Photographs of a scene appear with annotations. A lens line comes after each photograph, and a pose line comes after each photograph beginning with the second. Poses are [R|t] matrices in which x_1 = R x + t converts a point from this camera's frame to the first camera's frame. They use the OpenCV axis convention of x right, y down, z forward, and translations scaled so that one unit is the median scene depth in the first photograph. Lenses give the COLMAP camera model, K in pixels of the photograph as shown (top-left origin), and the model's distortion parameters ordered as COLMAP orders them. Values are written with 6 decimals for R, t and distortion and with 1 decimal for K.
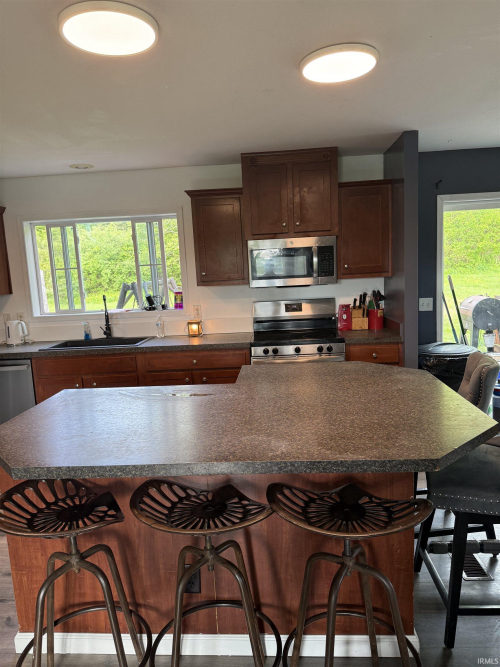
lens RADIAL K [[459.7, 0, 250.0], [0, 459.7, 333.5], [0, 0, 1]] dist [0.100678, 0.000076]
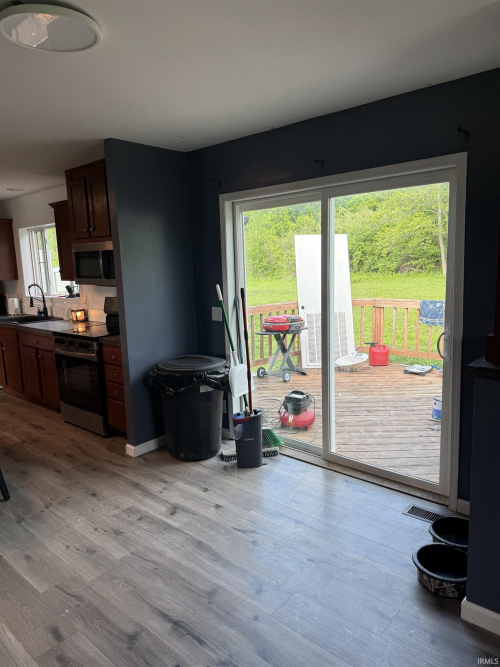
lens RADIAL K [[472.2, 0, 250.0], [0, 472.2, 333.5], [0, 0, 1]] dist [0.004013, -0.000852]
pose [[0.786216, 0.120219, -0.606145, 1.039197], [-0.093803, 0.992745, 0.075225, -0.104026], [0.610791, -0.002285, 0.791789, 0.314718]]
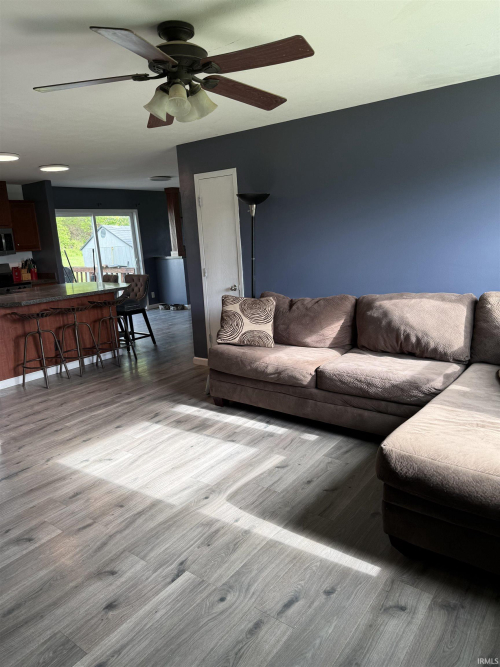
lens RADIAL K [[472.2, 0, 250.0], [0, 472.2, 333.5], [0, 0, 1]] dist [0.004013, -0.000852]
pose [[0.519283, -0.148585, 0.841587, -0.923818], [0.136695, 0.986532, 0.089831, 0.155926], [-0.843599, 0.068393, 0.532600, -0.744665]]
